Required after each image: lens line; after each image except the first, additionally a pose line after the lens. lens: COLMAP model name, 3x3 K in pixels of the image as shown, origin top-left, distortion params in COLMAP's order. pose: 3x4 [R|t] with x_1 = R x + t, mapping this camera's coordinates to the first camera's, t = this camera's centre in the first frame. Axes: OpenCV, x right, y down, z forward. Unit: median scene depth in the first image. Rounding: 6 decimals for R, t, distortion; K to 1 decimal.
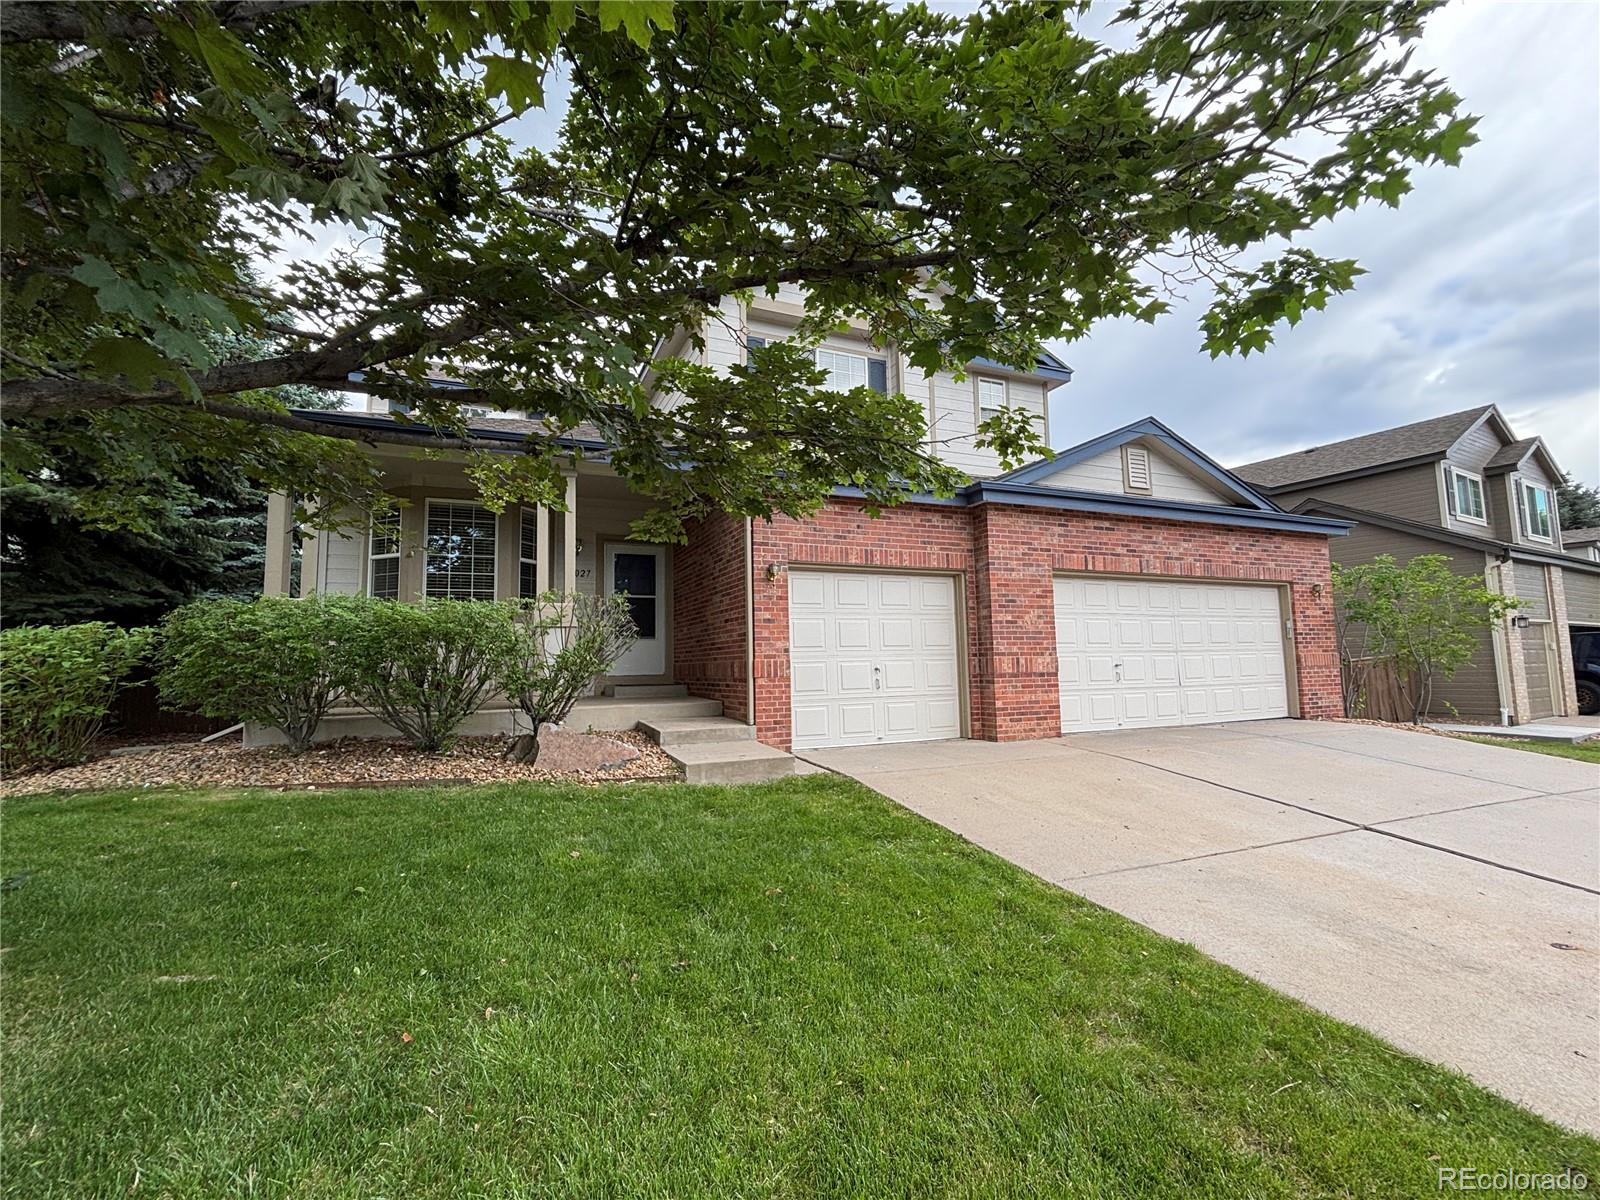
lens RADIAL K [[691.2, 0, 798.4], [0, 691.2, 594.4], [0, 0, 1]] dist [0.024689, 0.000003]
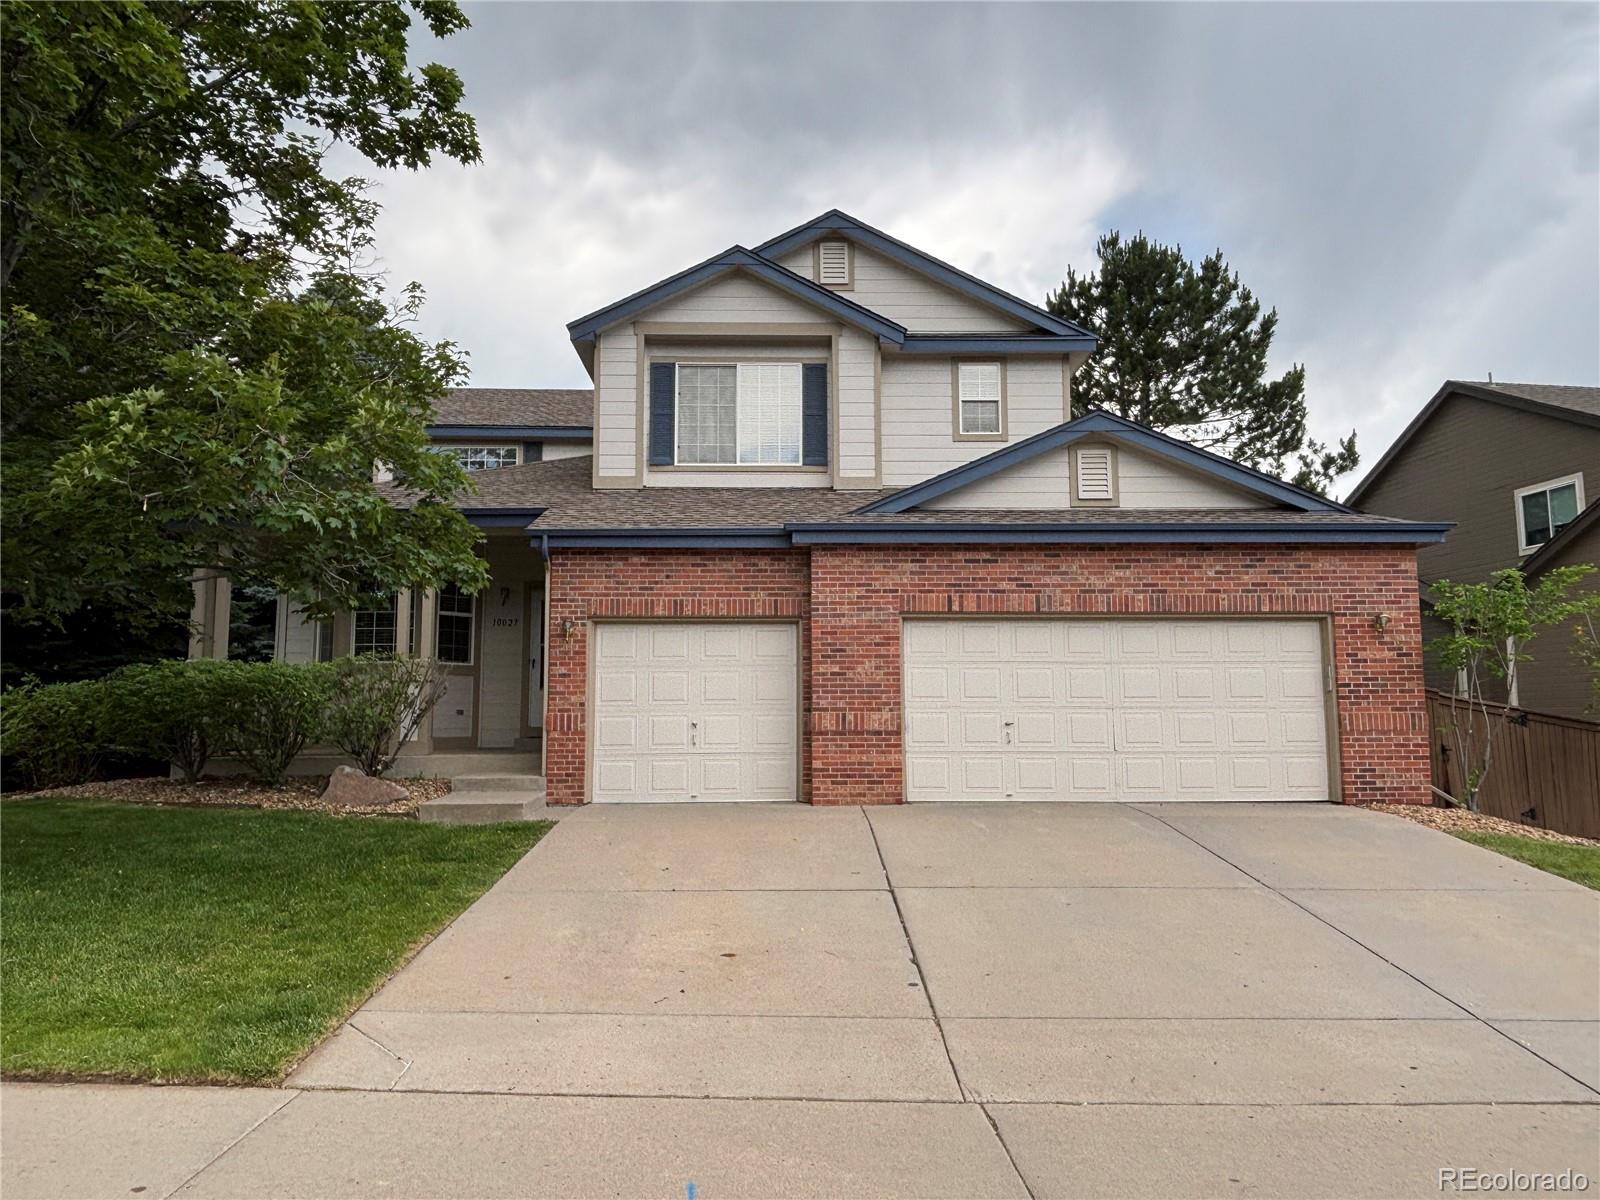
lens RADIAL K [[1078.4, 0, 799.2], [0, 1078.4, 594.1], [0, 0, 1]] dist [0.045902, 0.000227]
pose [[0.928214, -0.031771, -0.370687, 0.779394], [0.025442, 0.999435, -0.021951, -0.034036], [0.371175, 0.010944, 0.928499, -0.321180]]
